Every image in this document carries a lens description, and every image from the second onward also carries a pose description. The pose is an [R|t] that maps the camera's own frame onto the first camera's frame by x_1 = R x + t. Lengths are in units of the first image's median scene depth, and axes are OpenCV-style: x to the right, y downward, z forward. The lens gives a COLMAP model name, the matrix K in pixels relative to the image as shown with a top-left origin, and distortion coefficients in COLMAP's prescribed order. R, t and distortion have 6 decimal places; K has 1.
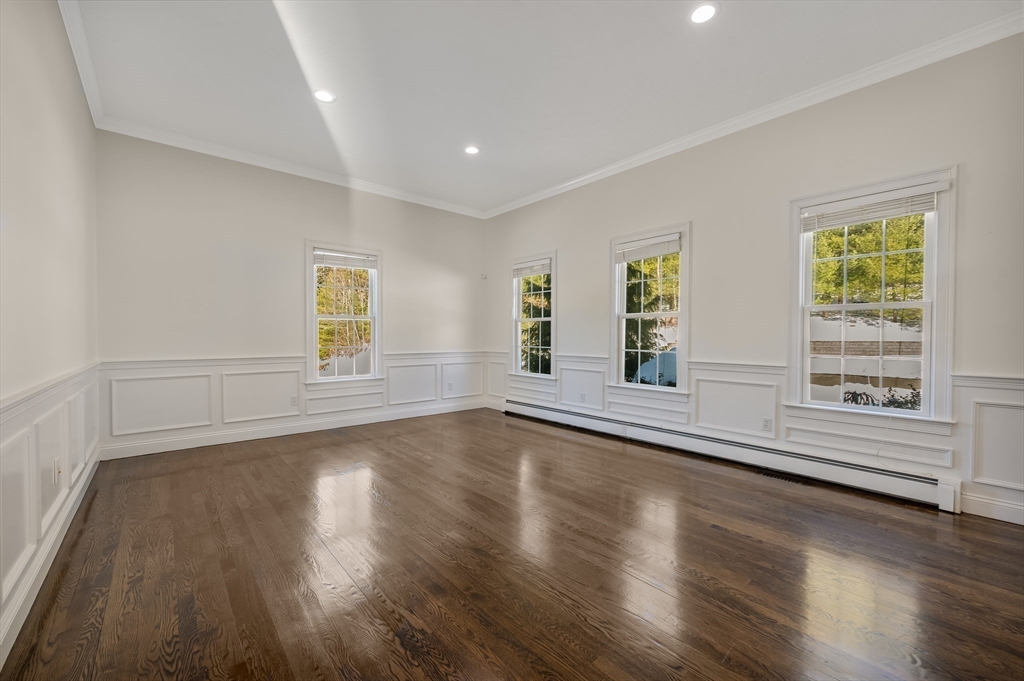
lens RADIAL K [[408.0, 0, 508.0], [0, 408.0, 344.1], [0, 0, 1]] dist [0.010471, 0.000123]
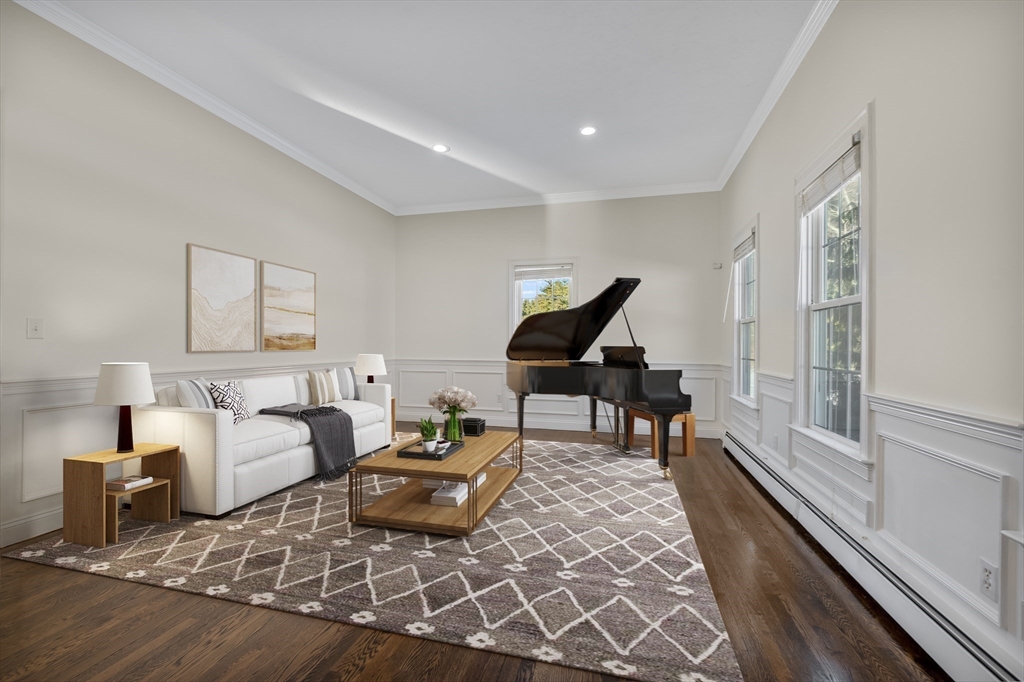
lens RADIAL K [[437.0, 0, 512.0], [0, 437.0, 341.0], [0, 0, 1]] dist [-0.000101, -0.000062]
pose [[0.570373, -0.005972, -0.821364, 0.522703], [-0.022415, 0.999488, -0.022833, 0.001586], [0.821080, 0.031435, 0.569947, 0.307281]]
